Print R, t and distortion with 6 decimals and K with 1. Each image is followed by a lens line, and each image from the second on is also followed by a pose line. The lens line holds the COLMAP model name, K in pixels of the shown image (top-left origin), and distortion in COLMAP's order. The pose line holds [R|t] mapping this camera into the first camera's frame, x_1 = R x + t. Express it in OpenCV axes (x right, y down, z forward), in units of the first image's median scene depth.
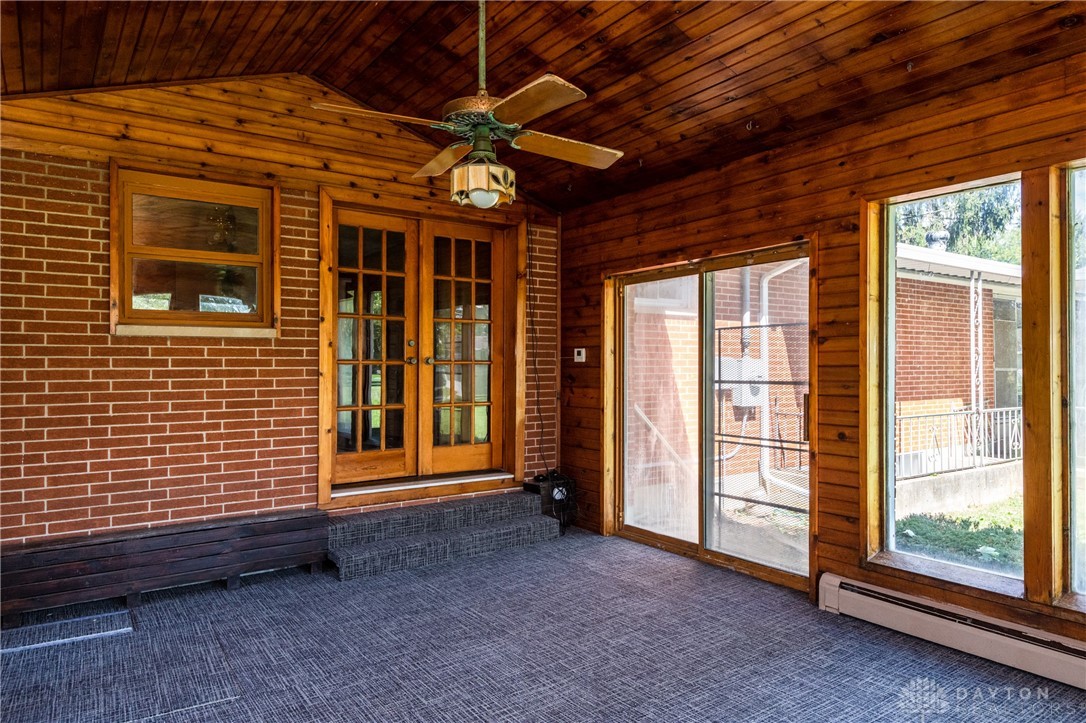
lens RADIAL K [[700.2, 0, 543.0], [0, 700.2, 361.5], [0, 0, 1]] dist [0.042187, -0.033635]
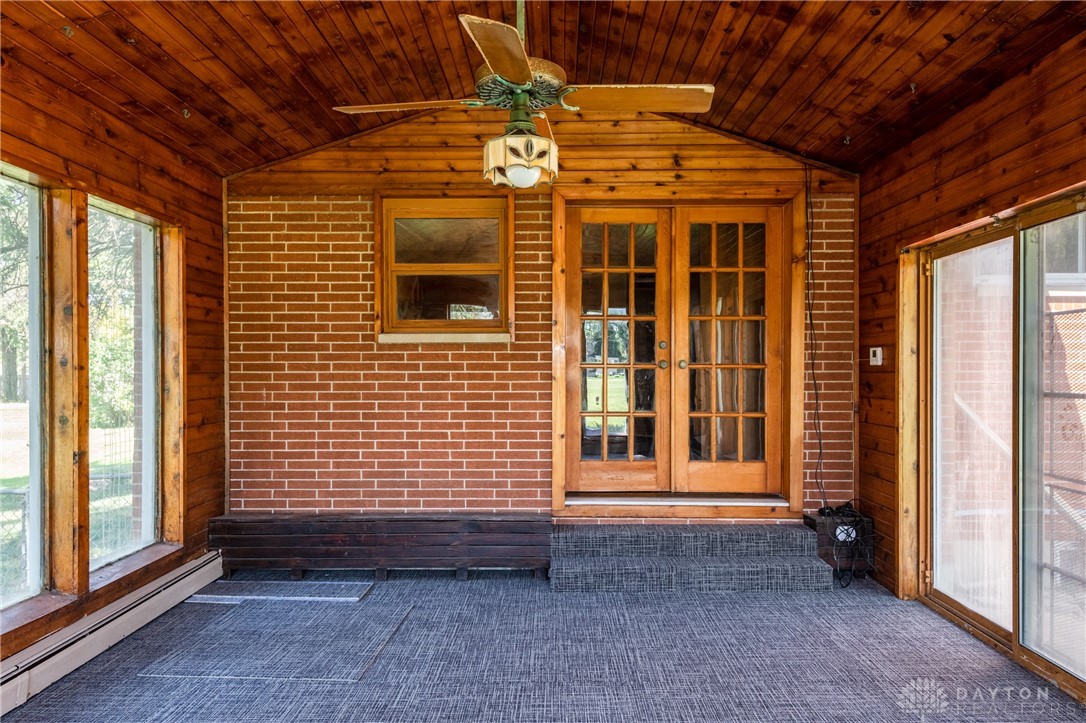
lens RADIAL K [[725.5, 0, 545.5], [0, 725.5, 366.3], [0, 0, 1]] dist [0.046518, -0.039692]
pose [[0.810285, -0.001240, -0.586035, 0.295256], [0.001981, 0.999998, 0.000624, 0.000781], [0.586033, -0.001666, 0.810286, 0.183715]]
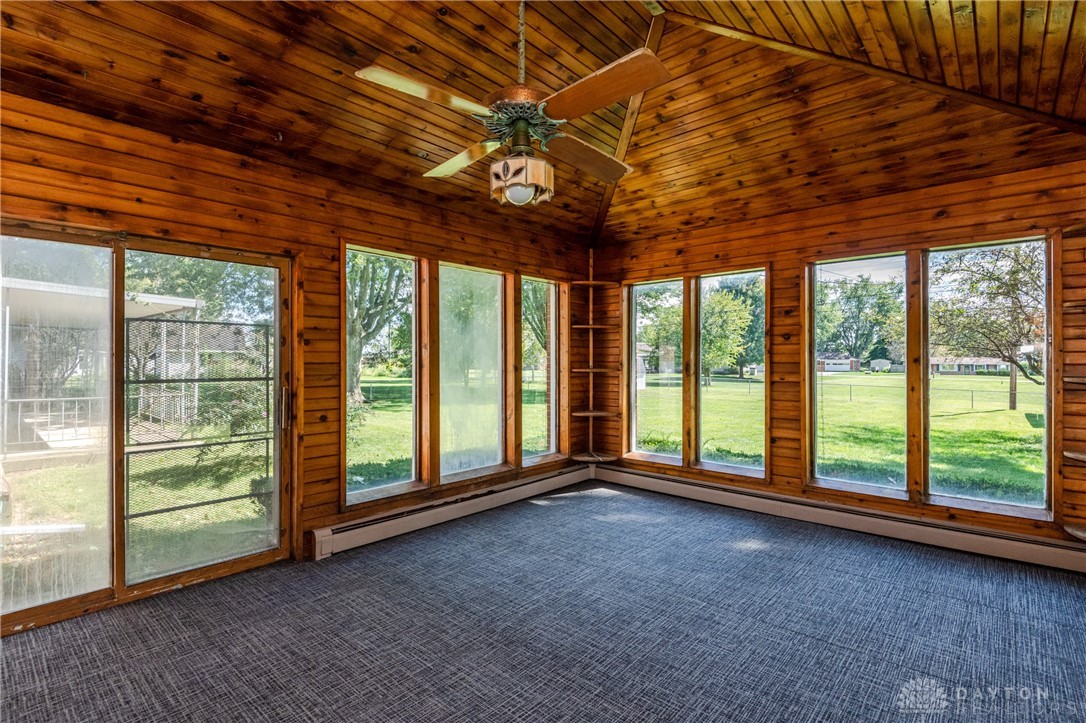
lens RADIAL K [[523.2, 0, 543.0], [0, 523.2, 361.5], [0, 0, 1]] dist [0.018300, -0.011692]
pose [[-0.231029, 0.002148, 0.972944, -0.516346], [-0.003823, 0.999988, -0.003115, 0.004078], [-0.972939, -0.004439, -0.231018, 0.723307]]
